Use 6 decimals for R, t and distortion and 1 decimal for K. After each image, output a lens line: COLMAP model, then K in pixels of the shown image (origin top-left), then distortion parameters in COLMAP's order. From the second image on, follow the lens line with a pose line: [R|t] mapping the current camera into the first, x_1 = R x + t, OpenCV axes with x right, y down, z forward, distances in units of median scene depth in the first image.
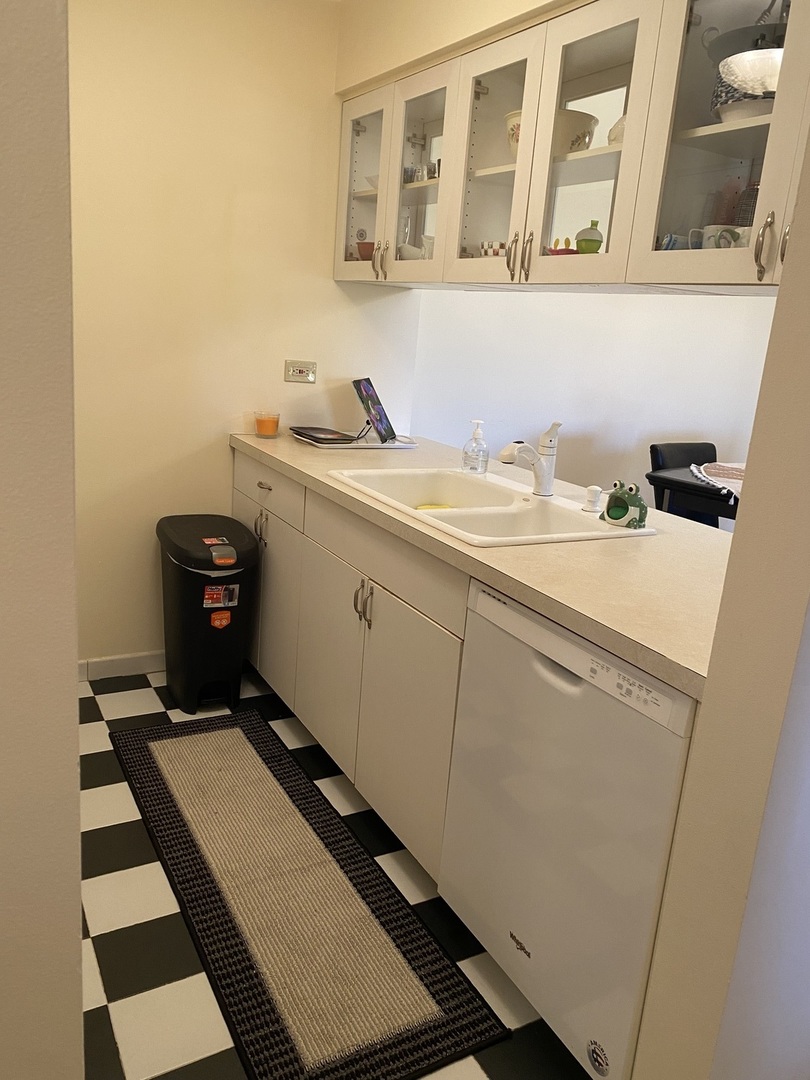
lens RADIAL K [[811.4, 0, 411.8], [0, 811.4, 538.4], [0, 0, 1]] dist [-0.007077, -0.001198]
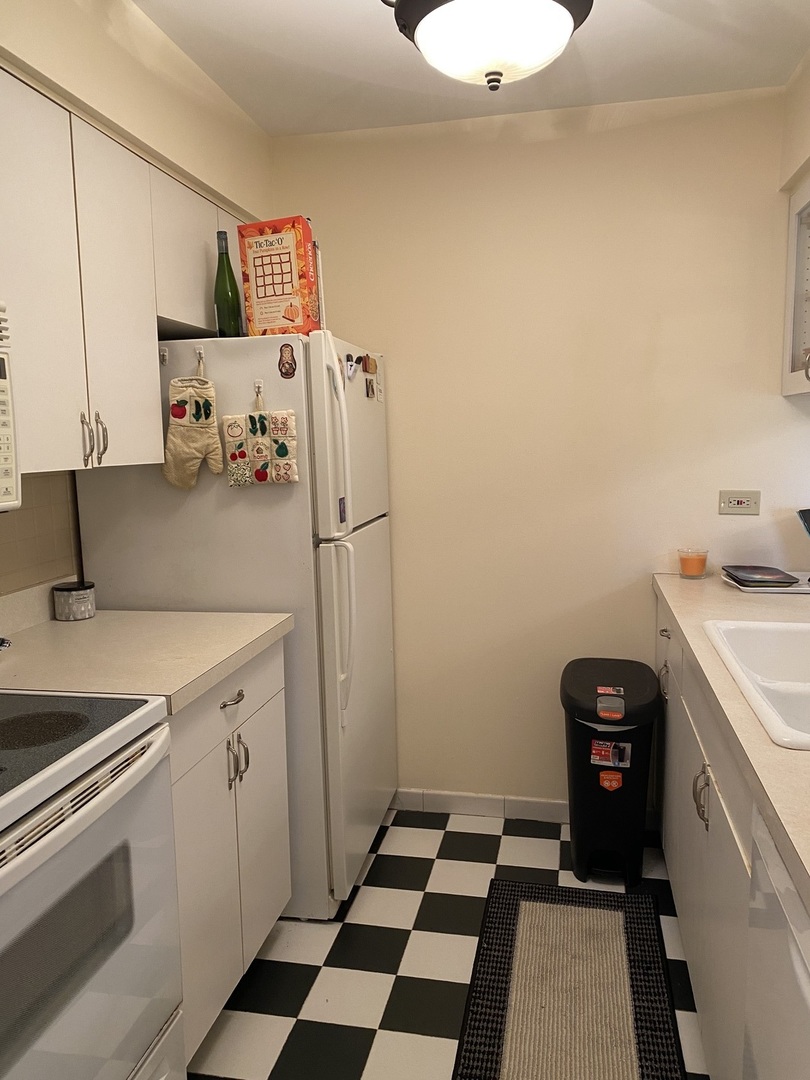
lens RADIAL K [[811.4, 0, 405.3], [0, 811.4, 544.6], [0, 0, 1]] dist [-0.007077, -0.001198]
pose [[0.743814, -0.008125, -0.668337, 0.194852], [-0.093549, 0.988818, -0.116135, -0.031817], [0.661808, 0.148905, 0.734737, 0.157883]]
